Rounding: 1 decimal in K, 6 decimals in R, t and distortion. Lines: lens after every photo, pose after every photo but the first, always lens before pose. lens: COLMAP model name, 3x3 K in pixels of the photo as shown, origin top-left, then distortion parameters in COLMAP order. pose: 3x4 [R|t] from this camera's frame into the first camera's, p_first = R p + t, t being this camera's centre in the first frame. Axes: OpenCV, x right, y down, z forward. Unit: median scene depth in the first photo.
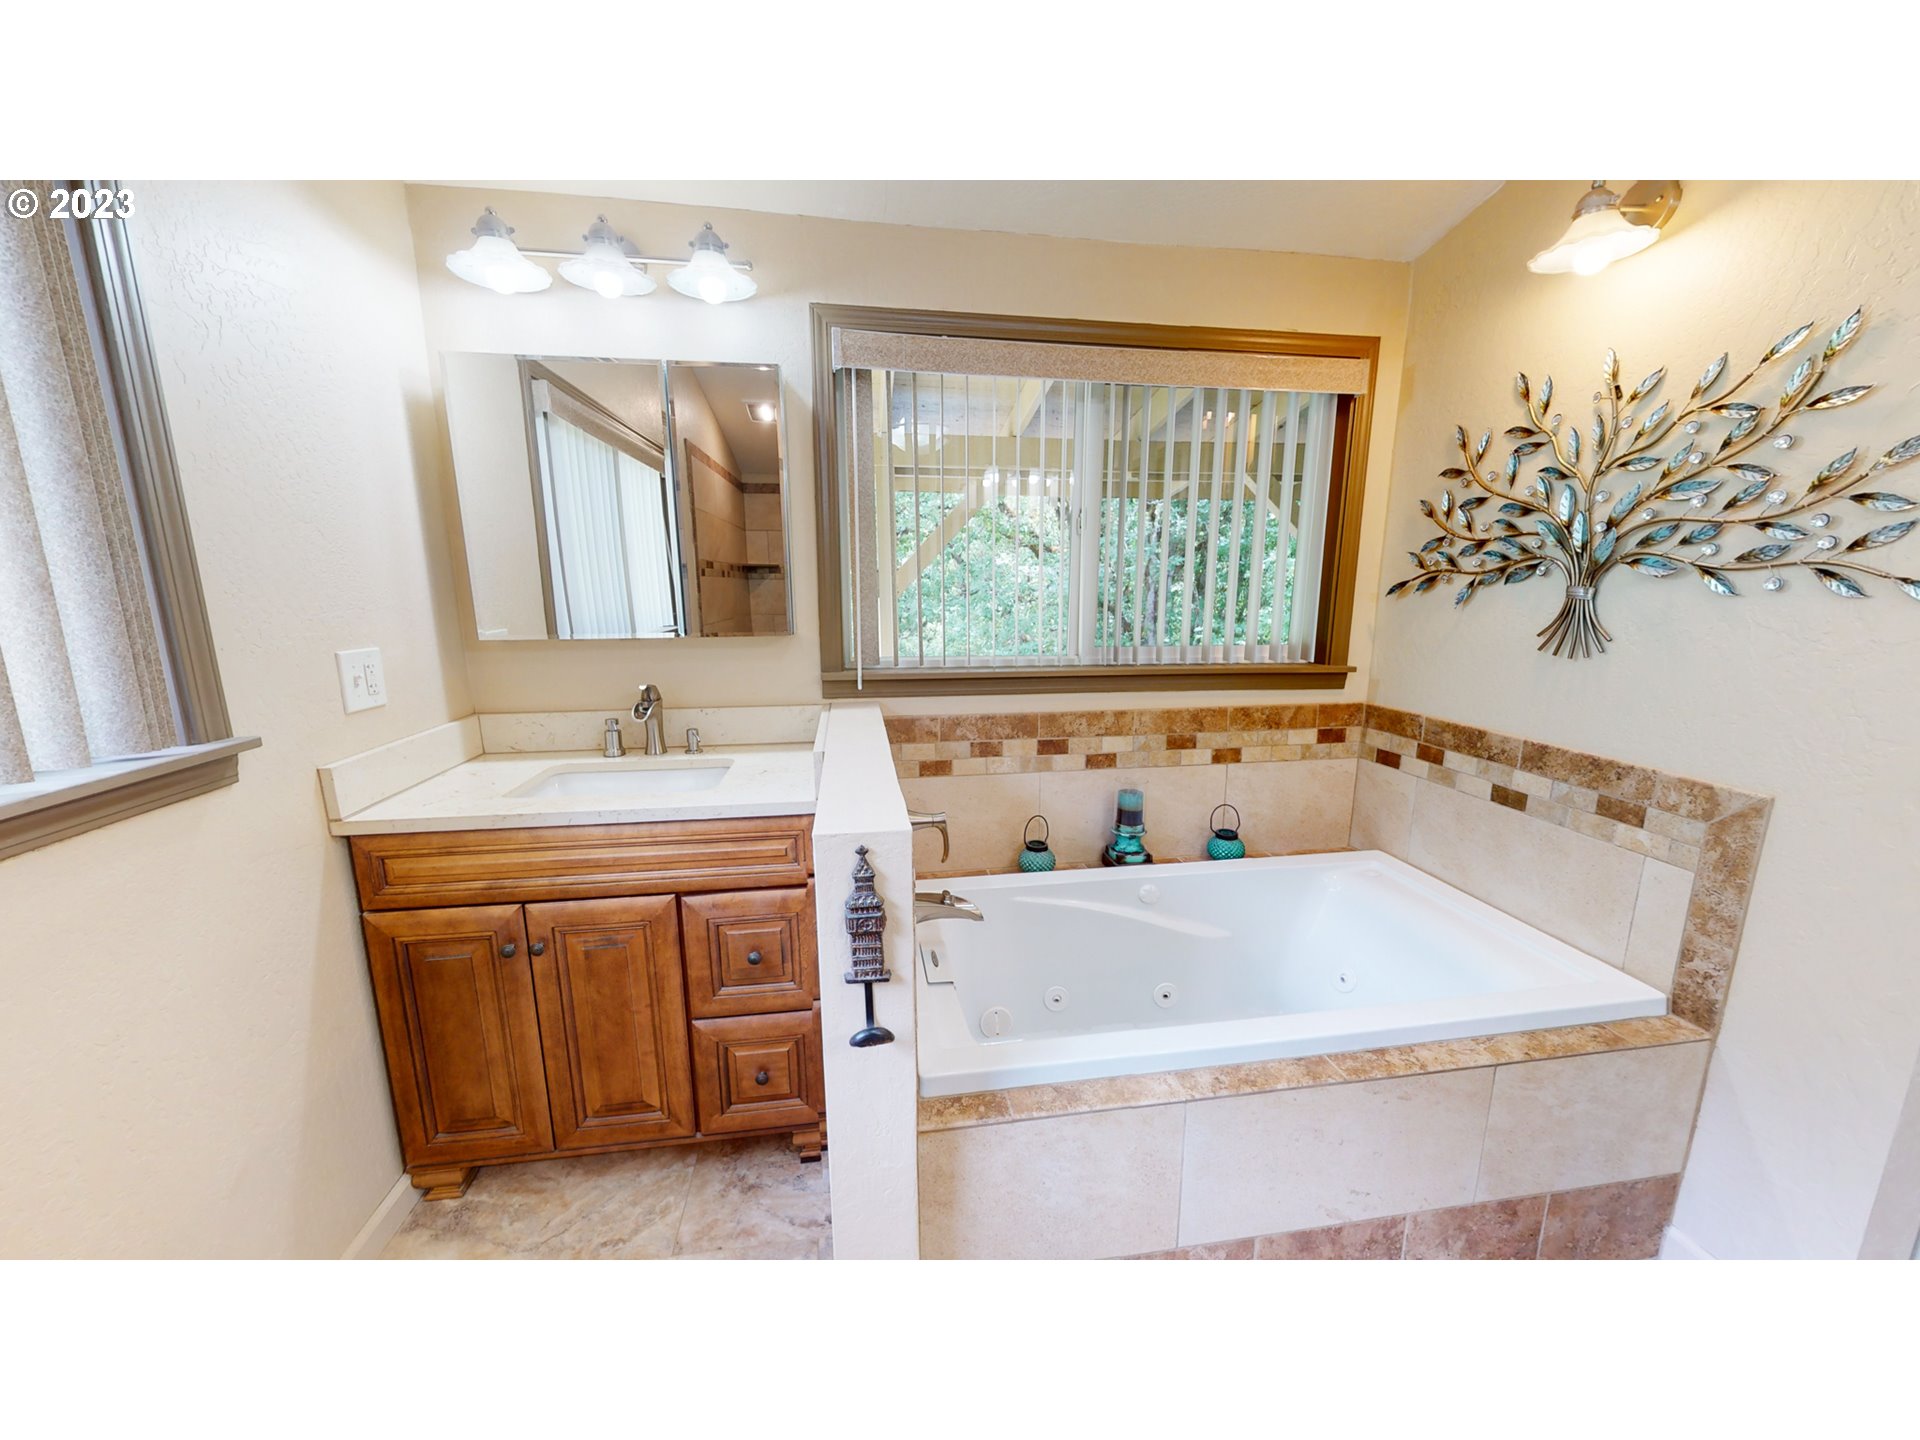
lens RADIAL K [[703.0, 0, 957.6], [0, 703.0, 723.1], [0, 0, 1]] dist [-0.001452, 0.000340]
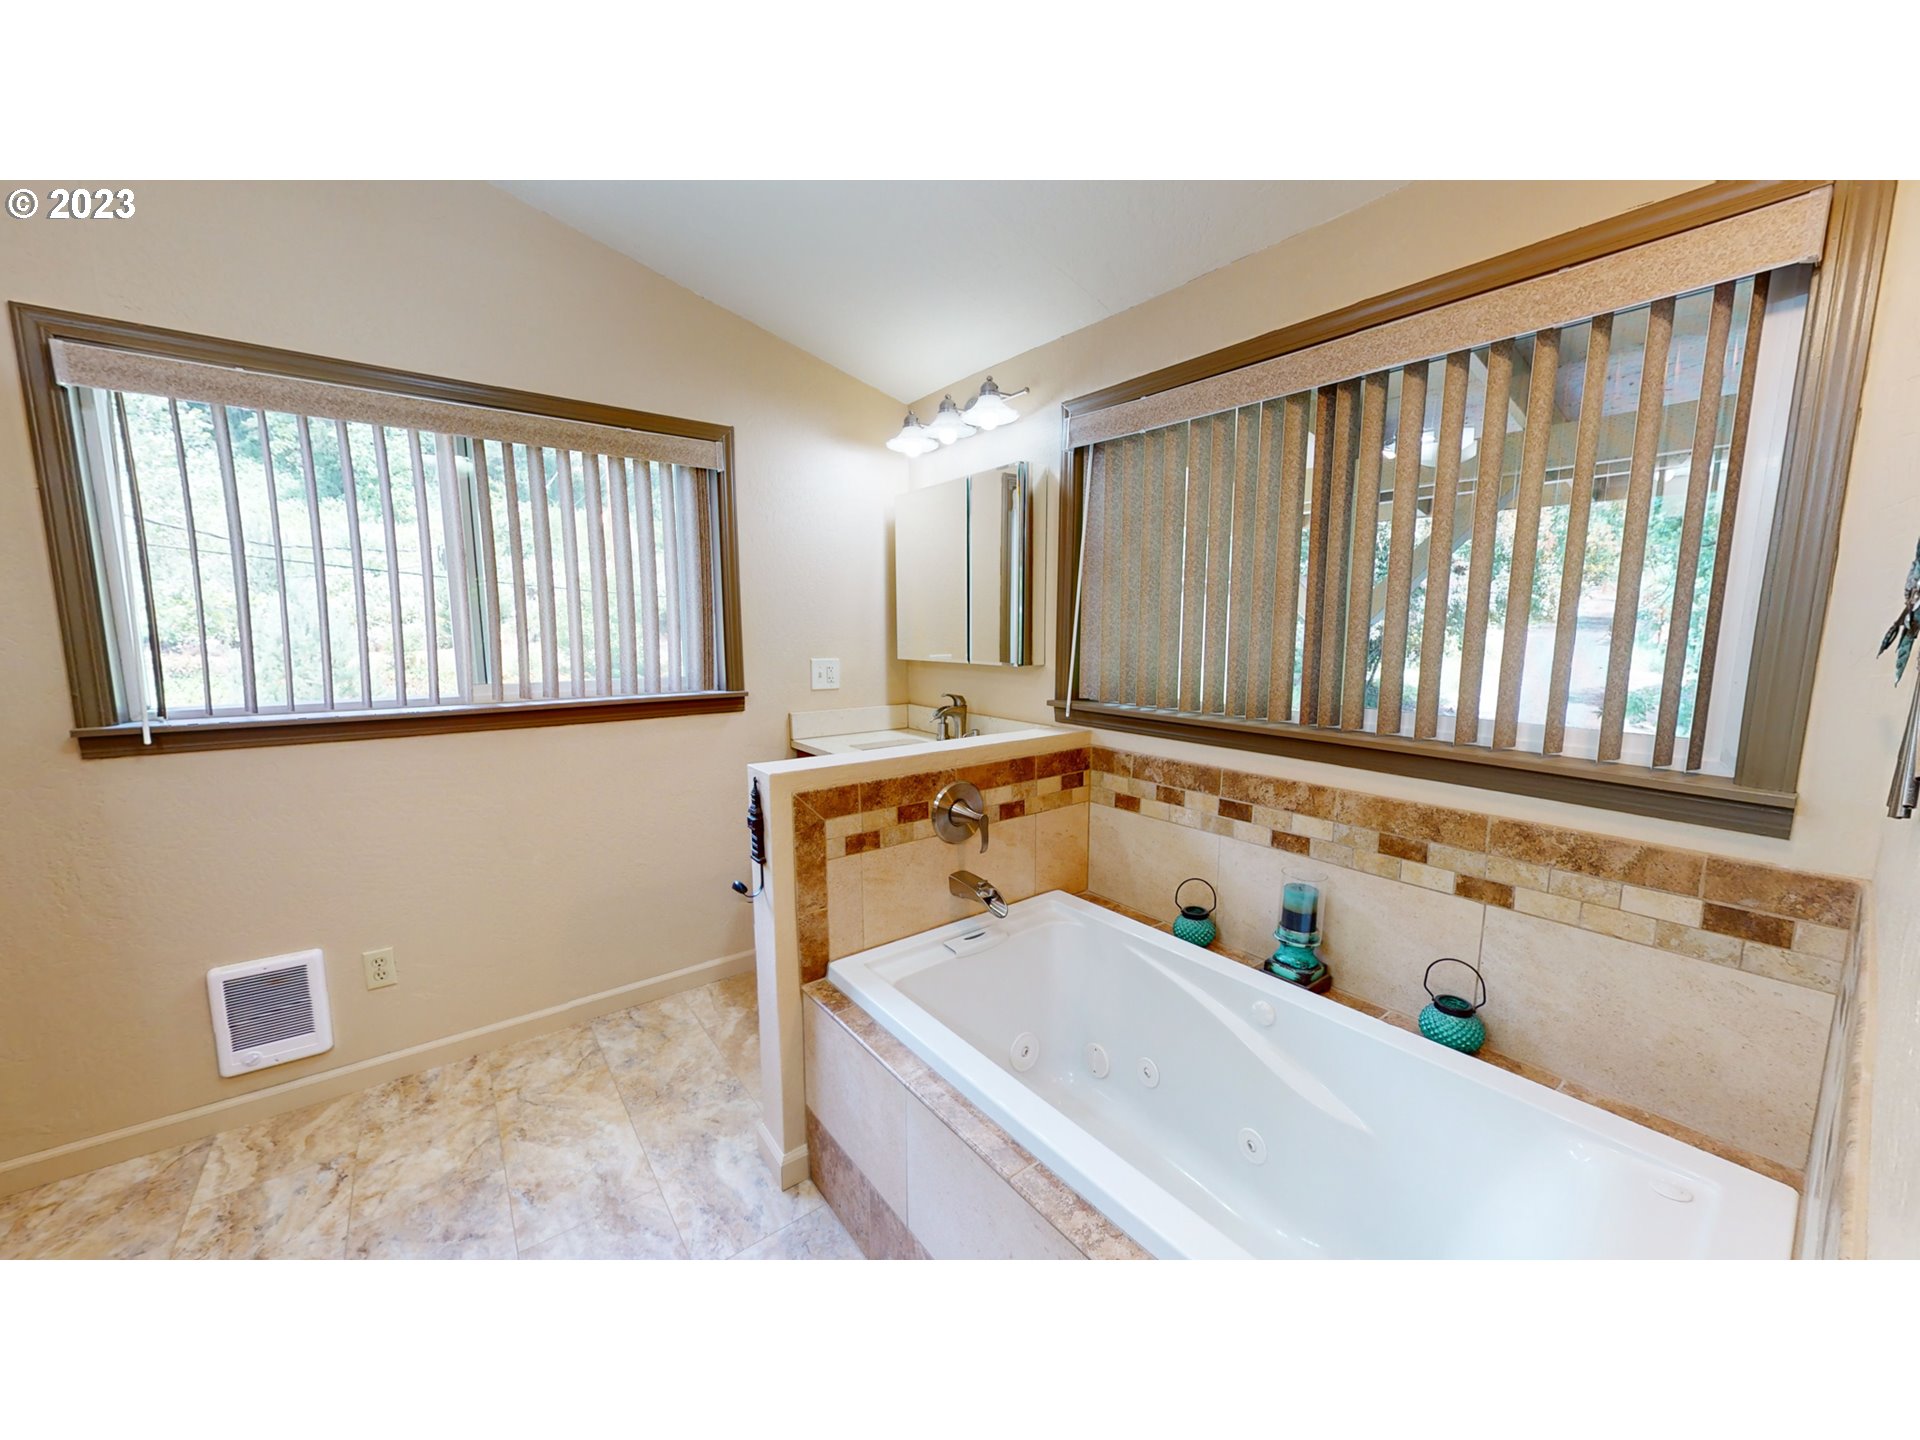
lens RADIAL K [[703.0, 0, 951.0], [0, 703.0, 716.9], [0, 0, 1]] dist [-0.001452, 0.000340]
pose [[0.476556, 0.116440, -0.871399, 0.712212], [-0.167969, 0.984990, 0.039759, -0.056164], [0.862949, 0.127421, 0.488961, 0.245780]]
